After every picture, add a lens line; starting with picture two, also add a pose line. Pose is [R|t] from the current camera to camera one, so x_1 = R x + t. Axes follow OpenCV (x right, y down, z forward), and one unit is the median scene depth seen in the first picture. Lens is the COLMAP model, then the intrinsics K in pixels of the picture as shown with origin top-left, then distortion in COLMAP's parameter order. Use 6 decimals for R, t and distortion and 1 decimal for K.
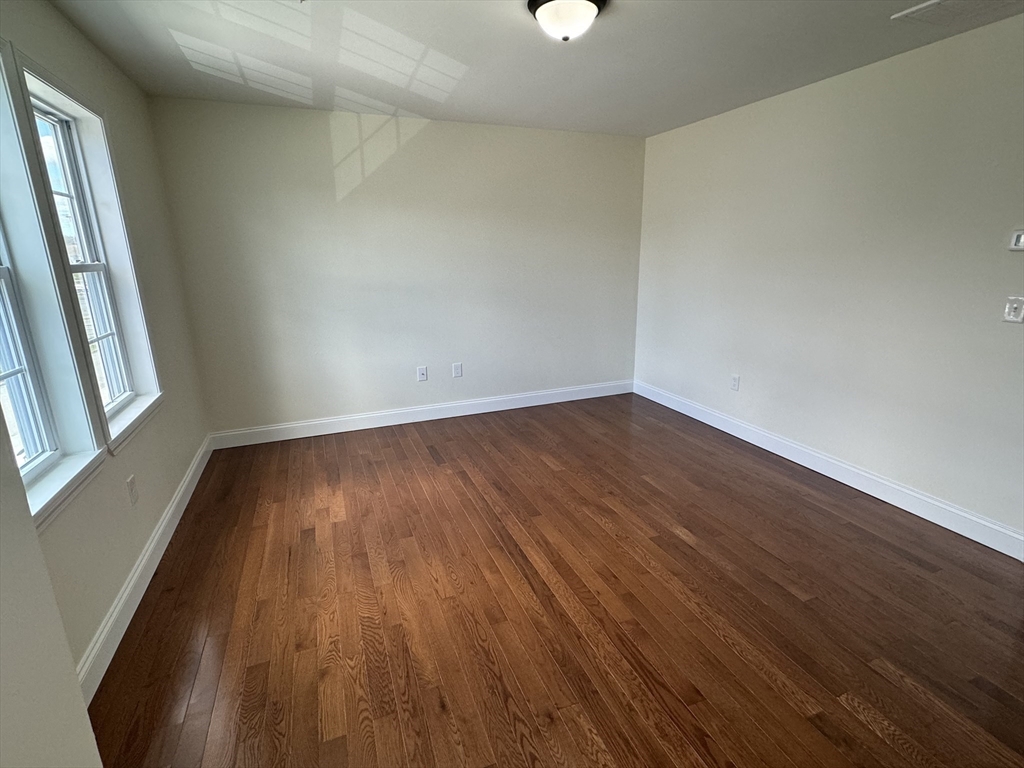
lens RADIAL K [[488.7, 0, 511.9], [0, 488.7, 377.6], [0, 0, 1]] dist [-0.000558, -0.000494]
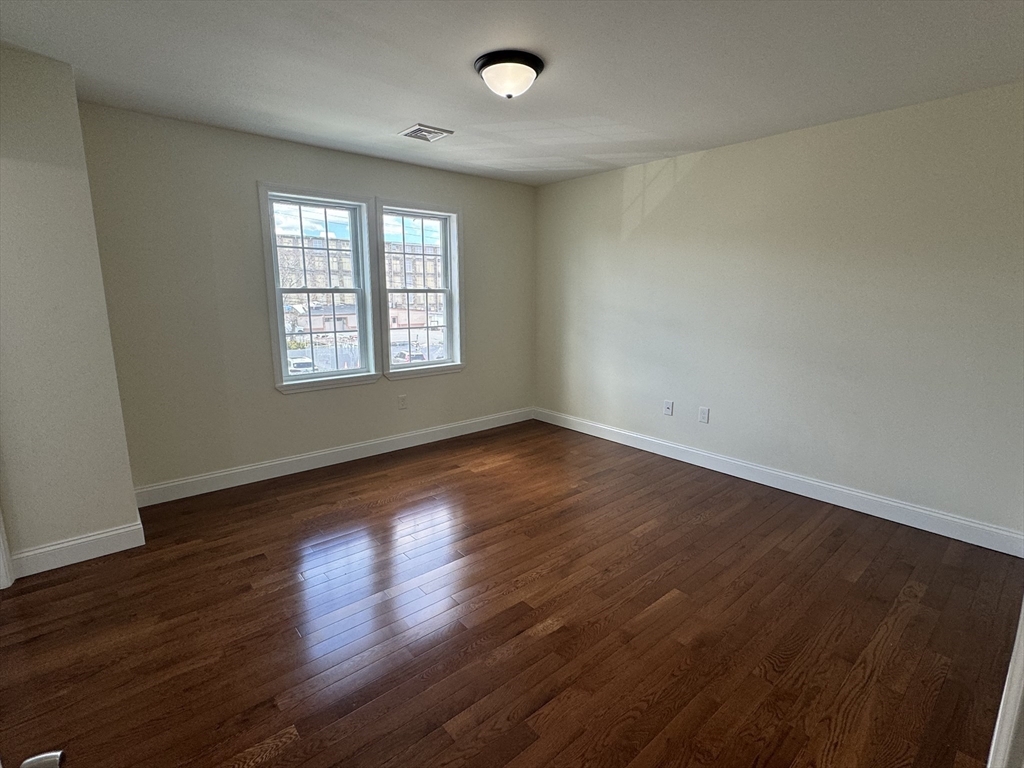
lens RADIAL K [[488.7, 0, 511.9], [0, 488.7, 377.6], [0, 0, 1]] dist [-0.000558, -0.000494]
pose [[0.332619, 0.180028, -0.925718, 0.844021], [-0.243539, 0.964711, 0.100105, -0.122080], [0.911072, 0.192152, 0.364726, 0.477654]]
